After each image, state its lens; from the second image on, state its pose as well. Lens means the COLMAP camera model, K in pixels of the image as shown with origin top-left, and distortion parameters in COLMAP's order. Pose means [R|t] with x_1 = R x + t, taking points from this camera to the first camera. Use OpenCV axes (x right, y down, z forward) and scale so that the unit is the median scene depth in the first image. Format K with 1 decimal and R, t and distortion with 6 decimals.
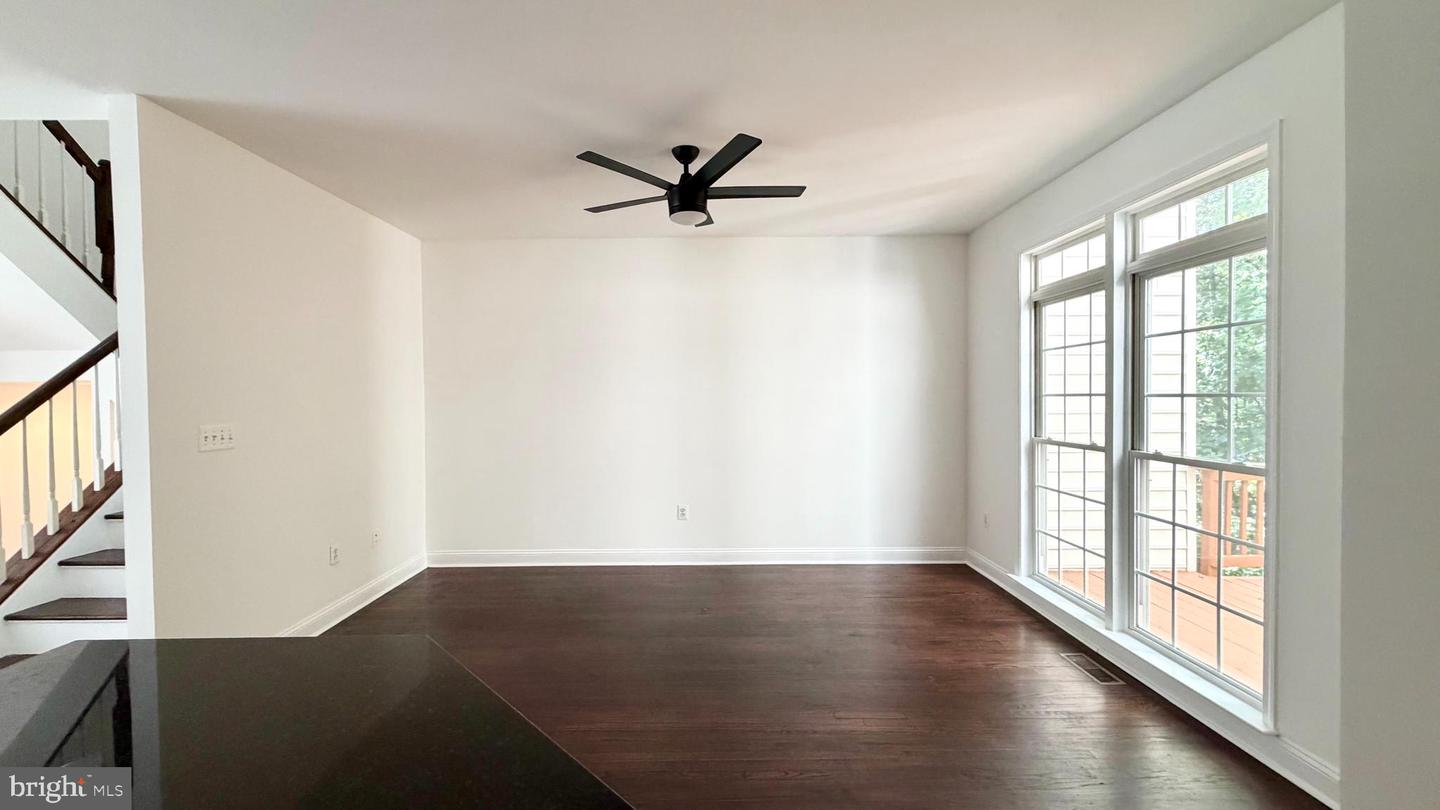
lens RADIAL K [[575.8, 0, 720.1], [0, 575.8, 405.8], [0, 0, 1]] dist [0.003117, -0.000083]
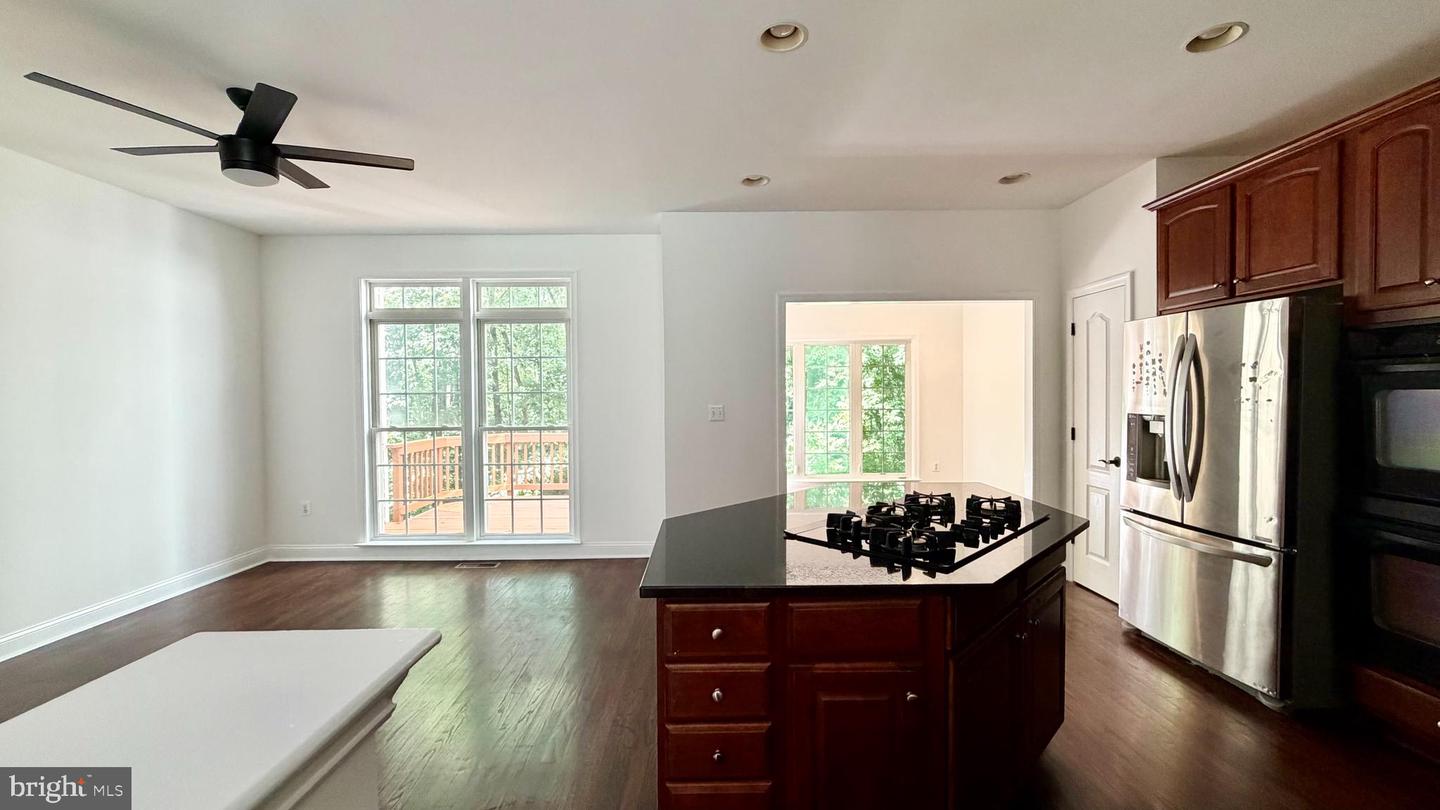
lens RADIAL K [[575.8, 0, 716.2], [0, 575.8, 404.0], [0, 0, 1]] dist [0.003117, -0.000083]
pose [[0.015873, -0.018615, 0.999701, -0.688992], [0.023839, 0.999550, 0.018233, -0.001063], [-0.999590, 0.023542, 0.016310, 0.234102]]
